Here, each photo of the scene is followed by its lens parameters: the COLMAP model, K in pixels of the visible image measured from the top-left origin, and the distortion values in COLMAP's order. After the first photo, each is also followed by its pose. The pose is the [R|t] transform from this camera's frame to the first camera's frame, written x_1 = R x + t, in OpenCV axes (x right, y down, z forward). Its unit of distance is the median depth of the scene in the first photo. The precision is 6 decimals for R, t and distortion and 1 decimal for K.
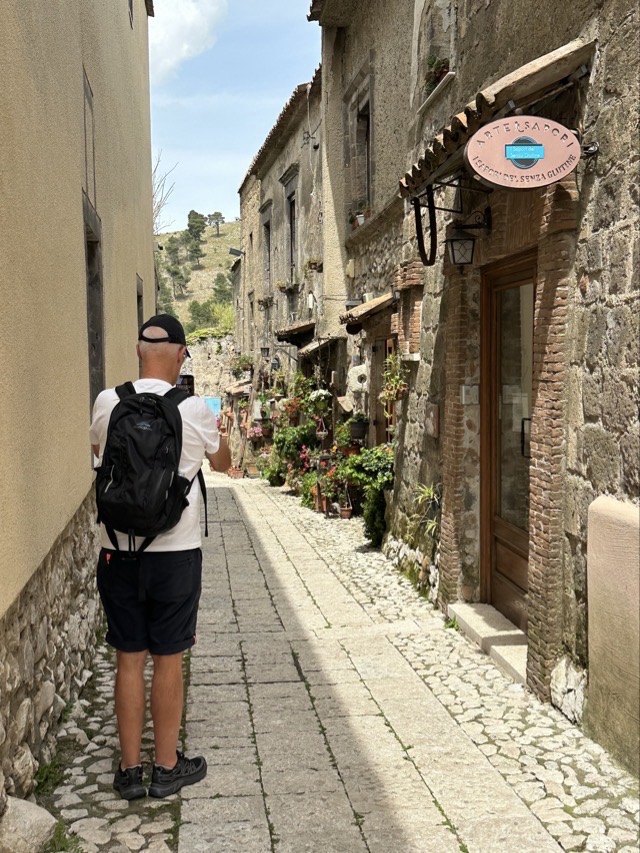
lens RADIAL K [[1020.2, 0, 321.0], [0, 1020.2, 428.1], [0, 0, 1]] dist [0.226145, 0.000000]
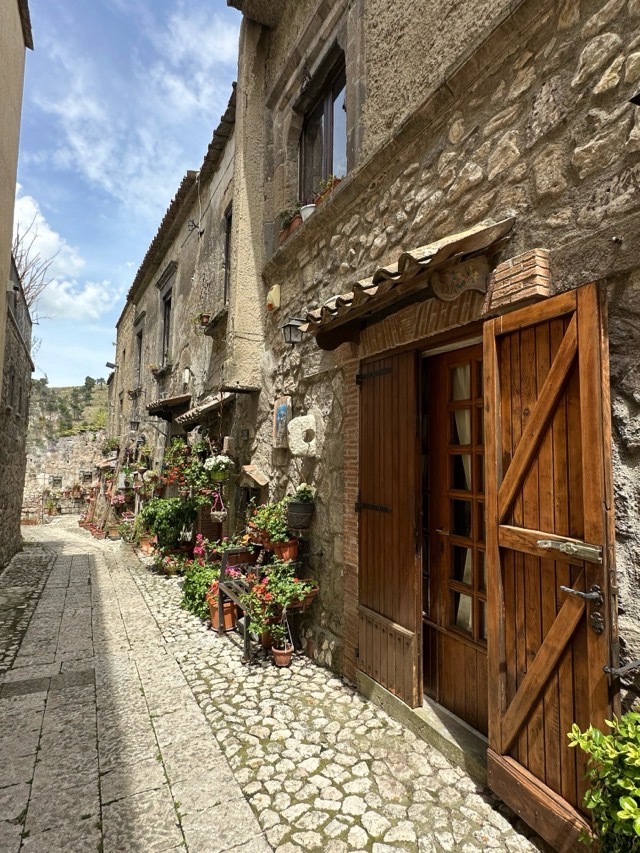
lens RADIAL K [[468.4, 0, 322.0], [0, 468.4, 427.1], [0, 0, 1]] dist [-0.003175, 0.003594]
pose [[0.940153, 0.050101, 0.337051, -0.031892], [-0.004749, 0.990963, -0.134055, -0.008244], [-0.340721, 0.124432, 0.931894, 0.430733]]
